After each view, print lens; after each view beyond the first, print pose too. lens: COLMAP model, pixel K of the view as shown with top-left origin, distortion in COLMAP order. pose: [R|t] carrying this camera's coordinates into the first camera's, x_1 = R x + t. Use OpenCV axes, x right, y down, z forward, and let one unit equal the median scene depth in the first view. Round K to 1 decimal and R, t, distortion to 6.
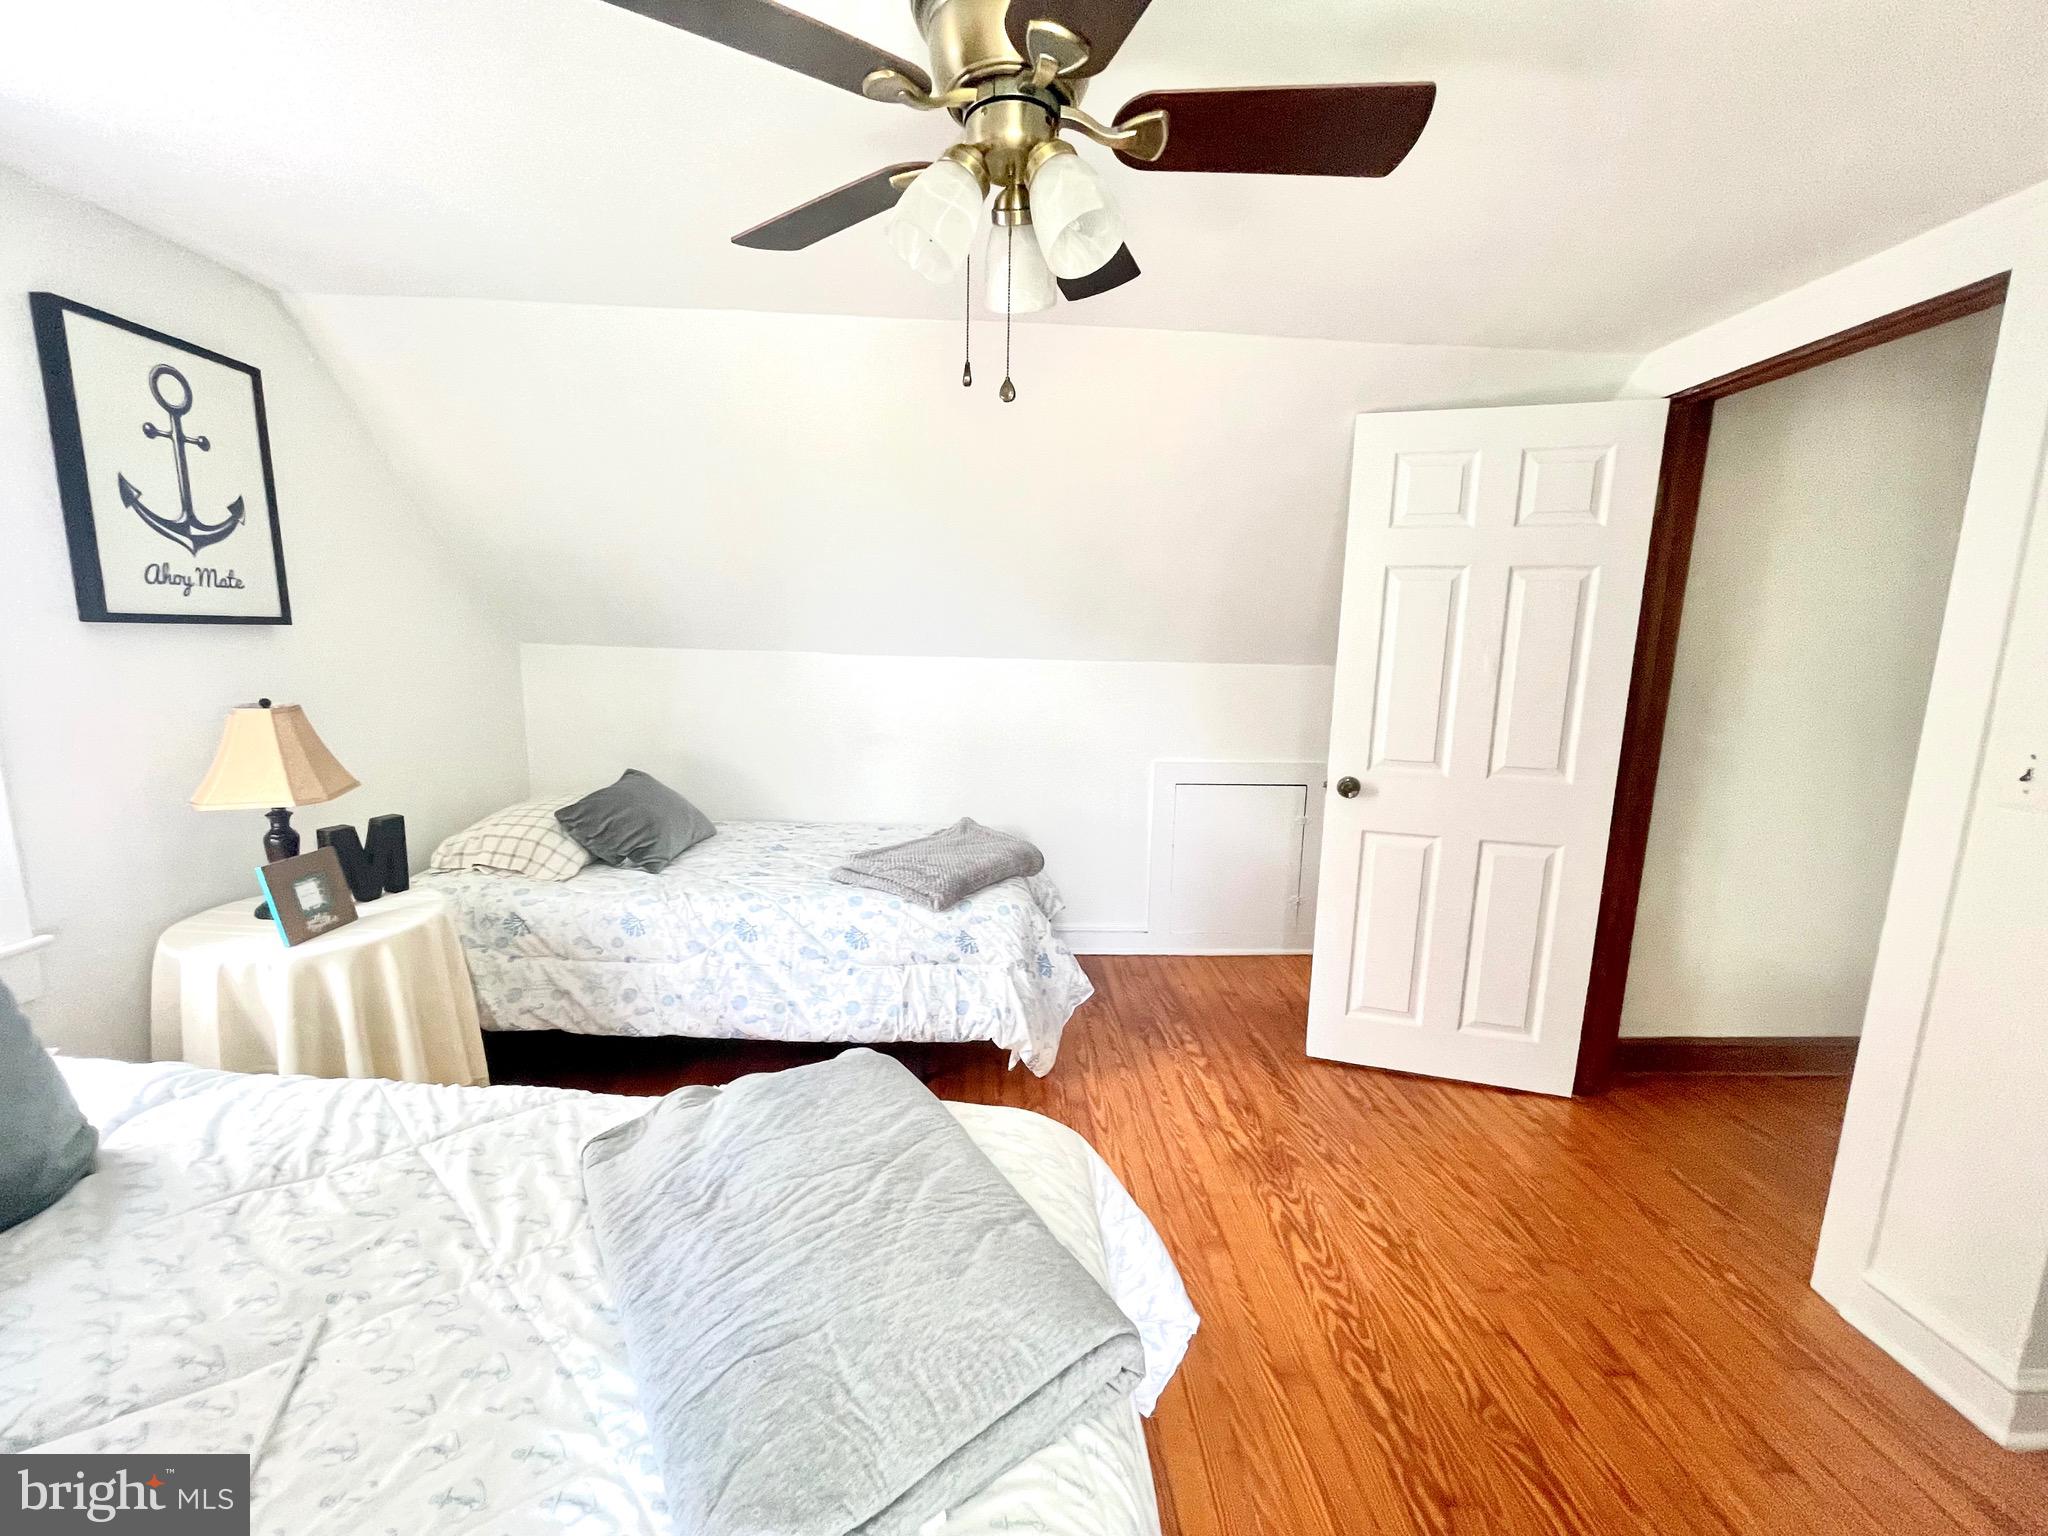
lens RADIAL K [[829.0, 0, 1026.2], [0, 829.0, 767.7], [0, 0, 1]] dist [-0.006763, 0.001324]
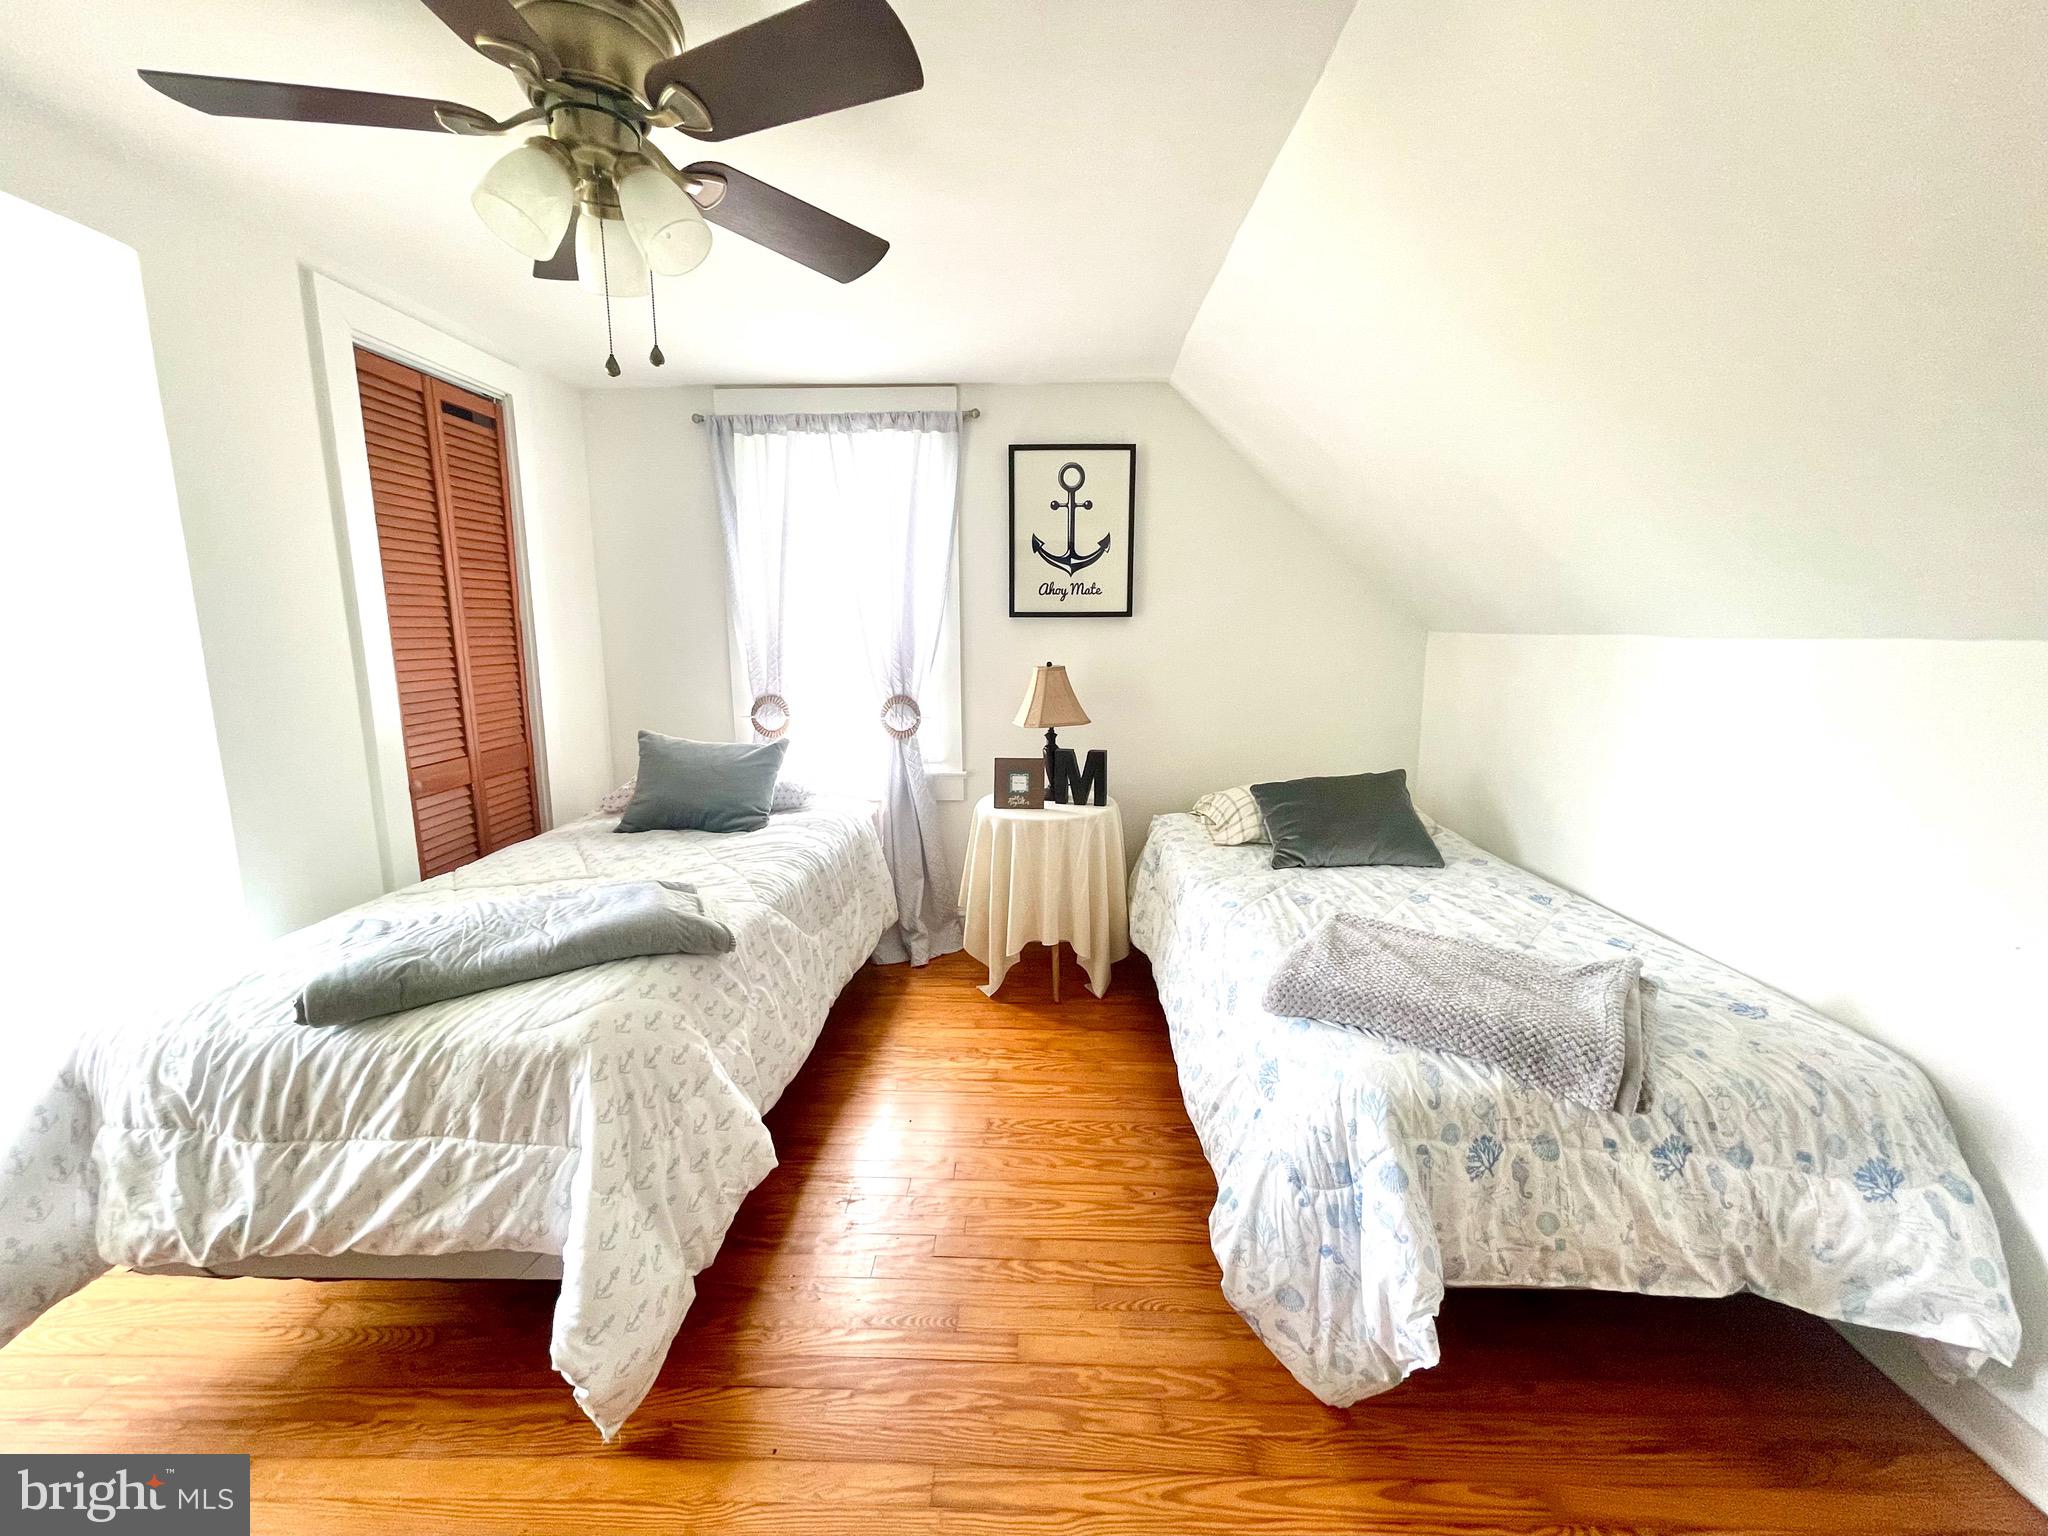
lens RADIAL K [[829.0, 0, 1019.7], [0, 829.0, 772.8], [0, 0, 1]] dist [-0.006763, 0.001324]
pose [[-0.057254, 0.160179, -0.985426, 0.704754], [-0.154398, 0.973750, 0.167252, -0.133725], [0.986348, 0.161723, -0.031020, 1.009725]]
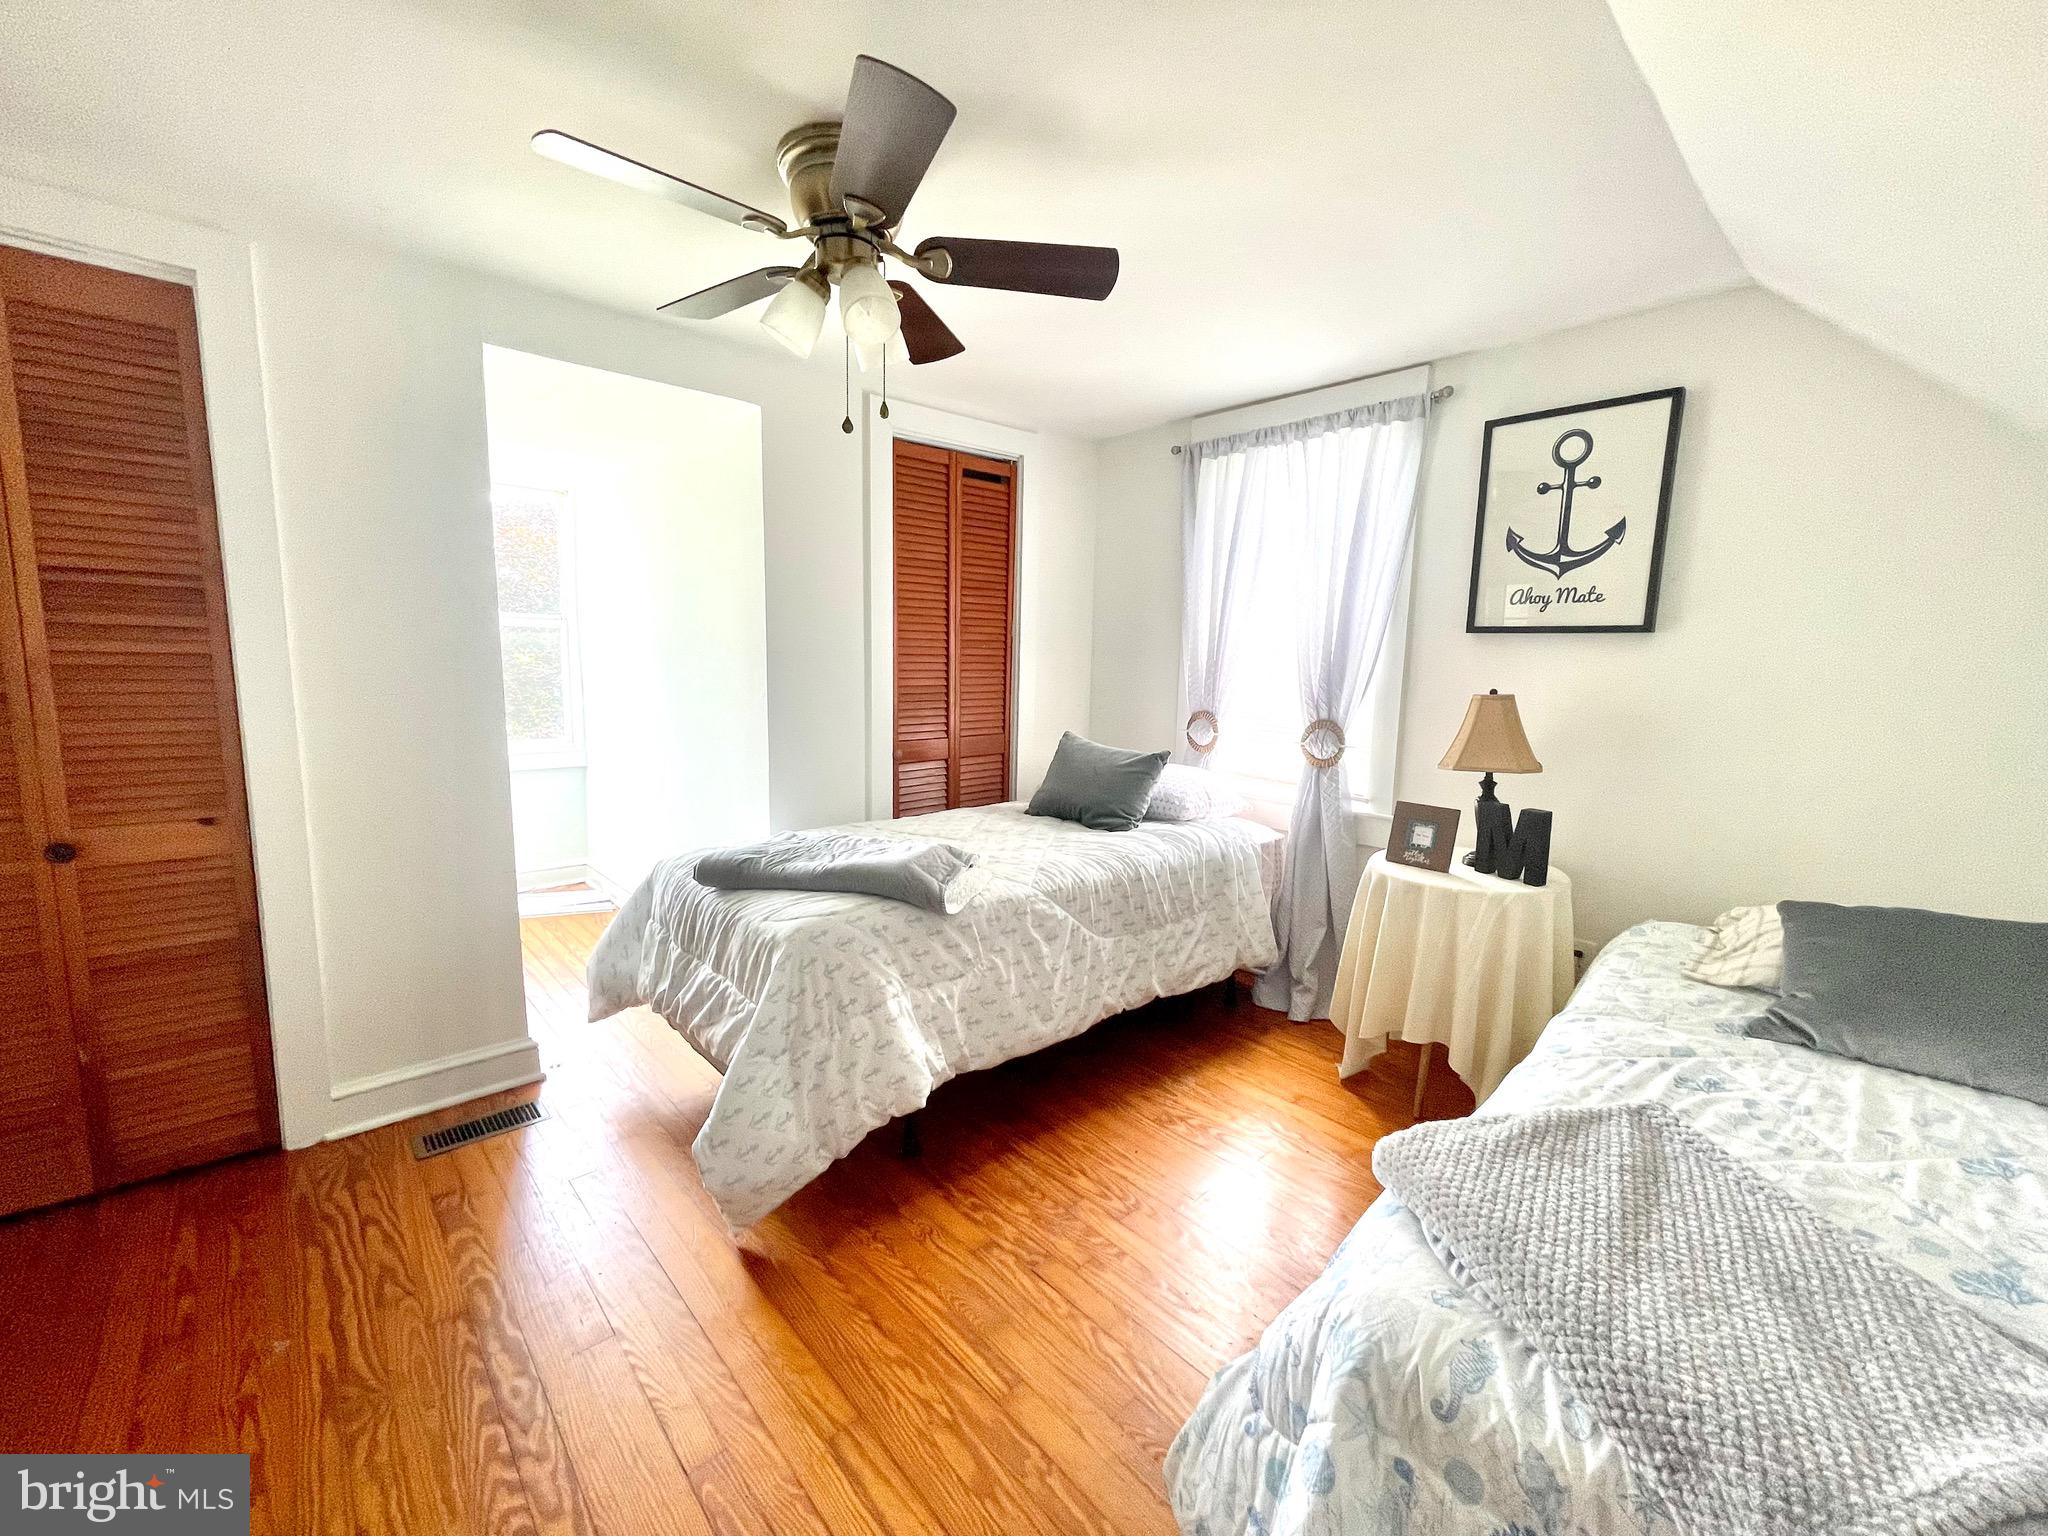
lens RADIAL K [[829.0, 0, 1017.4], [0, 829.0, 770.9], [0, 0, 1]] dist [-0.006763, 0.001324]
pose [[-0.766423, 0.064274, -0.639112, 0.442608], [-0.126508, 0.960389, 0.248292, -0.183999], [0.629755, 0.271150, -0.727933, 1.469630]]
